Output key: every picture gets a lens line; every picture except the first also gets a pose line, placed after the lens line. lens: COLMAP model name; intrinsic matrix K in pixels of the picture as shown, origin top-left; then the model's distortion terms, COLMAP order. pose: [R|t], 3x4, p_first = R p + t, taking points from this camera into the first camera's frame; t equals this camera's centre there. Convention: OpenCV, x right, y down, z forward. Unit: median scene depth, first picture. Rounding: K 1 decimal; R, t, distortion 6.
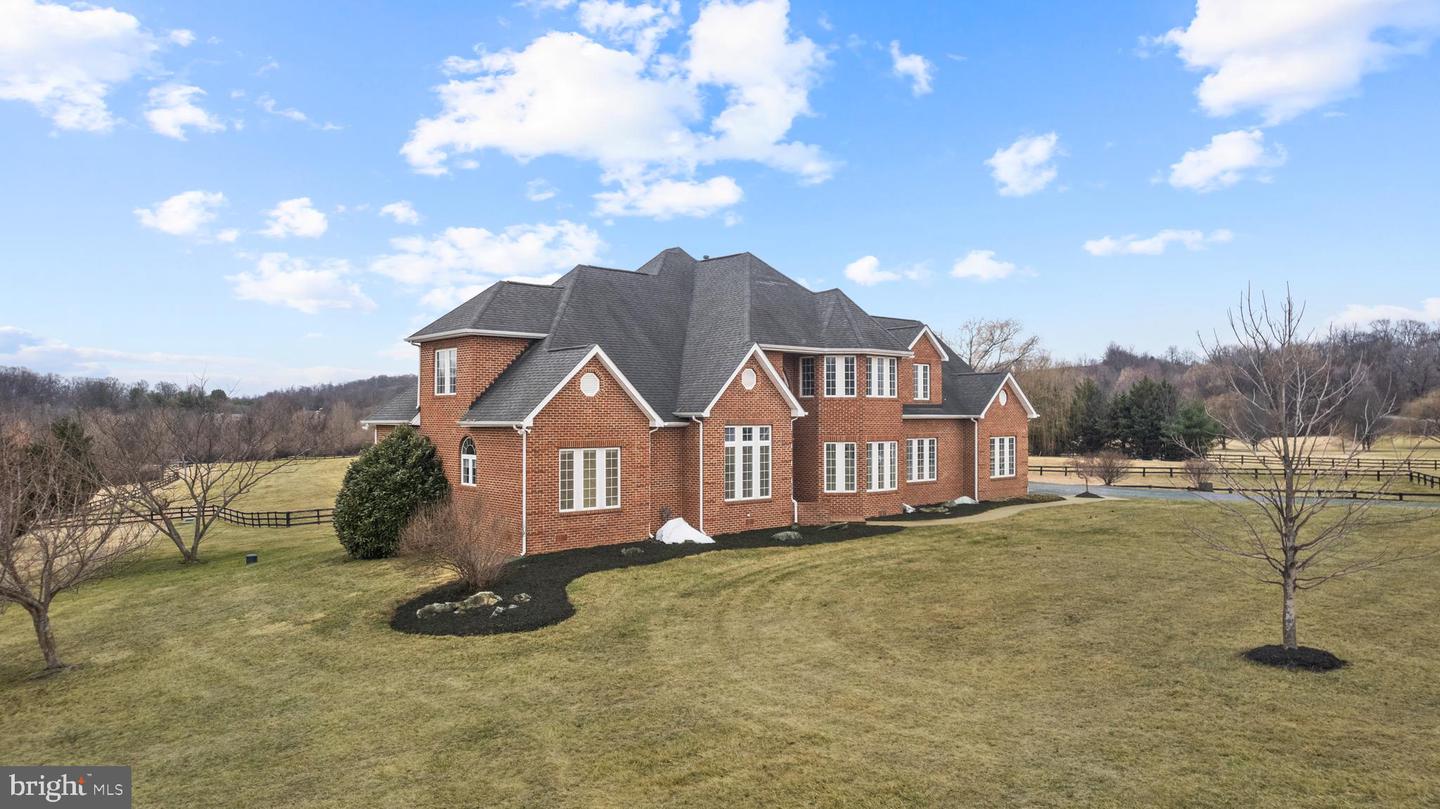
lens RADIAL K [[925.2, 0, 720.0], [0, 925.2, 404.5], [0, 0, 1]] dist [-0.043118, 0.003031]
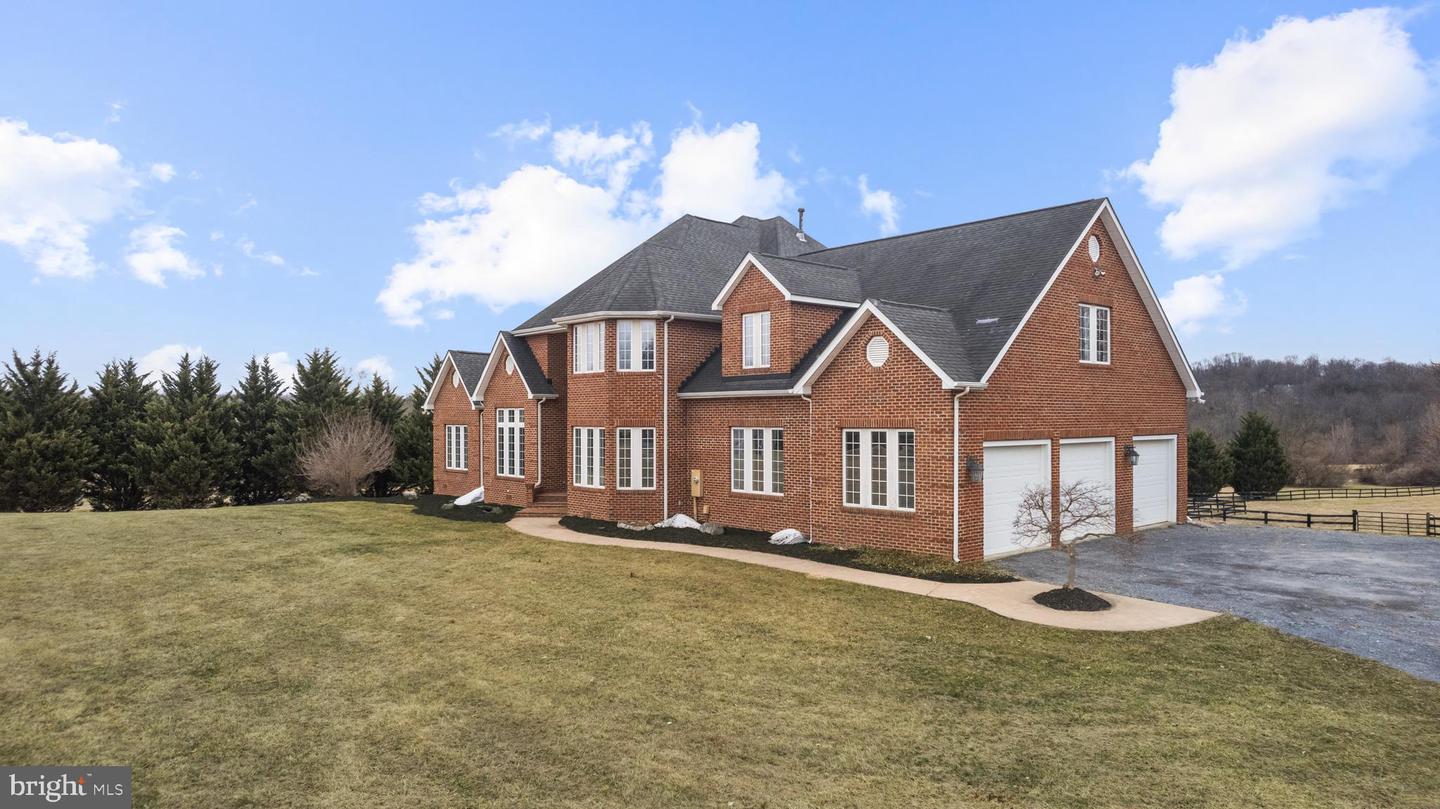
lens RADIAL K [[925.2, 0, 720.0], [0, 925.2, 404.5], [0, 0, 1]] dist [-0.043118, 0.003031]
pose [[-0.001422, -0.008888, -0.999959, 1.011639], [0.020406, 0.999752, -0.008915, 0.030245], [0.999791, -0.020418, -0.001240, 1.138302]]
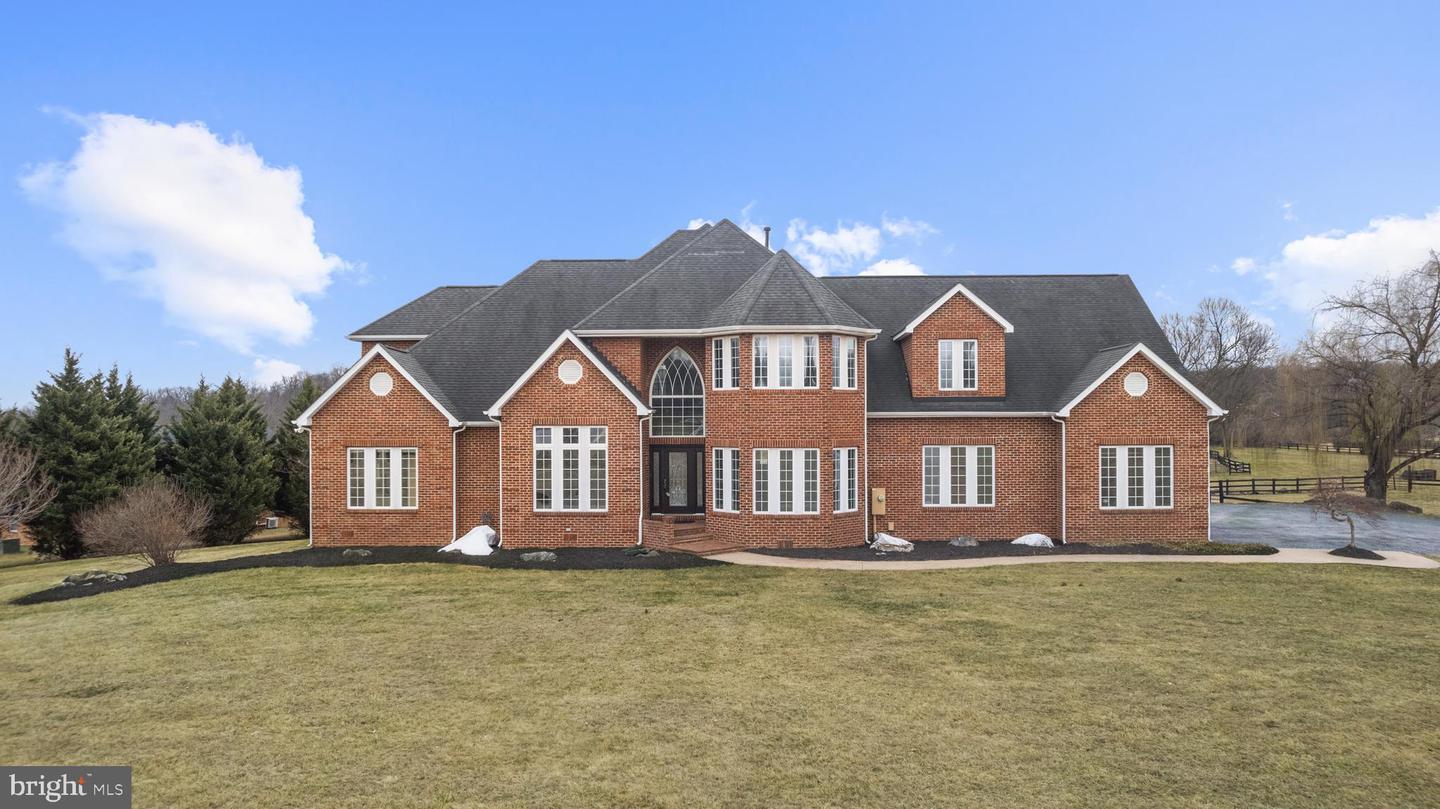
lens RADIAL K [[925.2, 0, 720.0], [0, 925.2, 404.5], [0, 0, 1]] dist [-0.043118, 0.003031]
pose [[0.730275, -0.007111, -0.683116, 0.659157], [0.011716, 0.999929, 0.002116, 0.002422], [0.683052, -0.009549, 0.730307, 0.425778]]
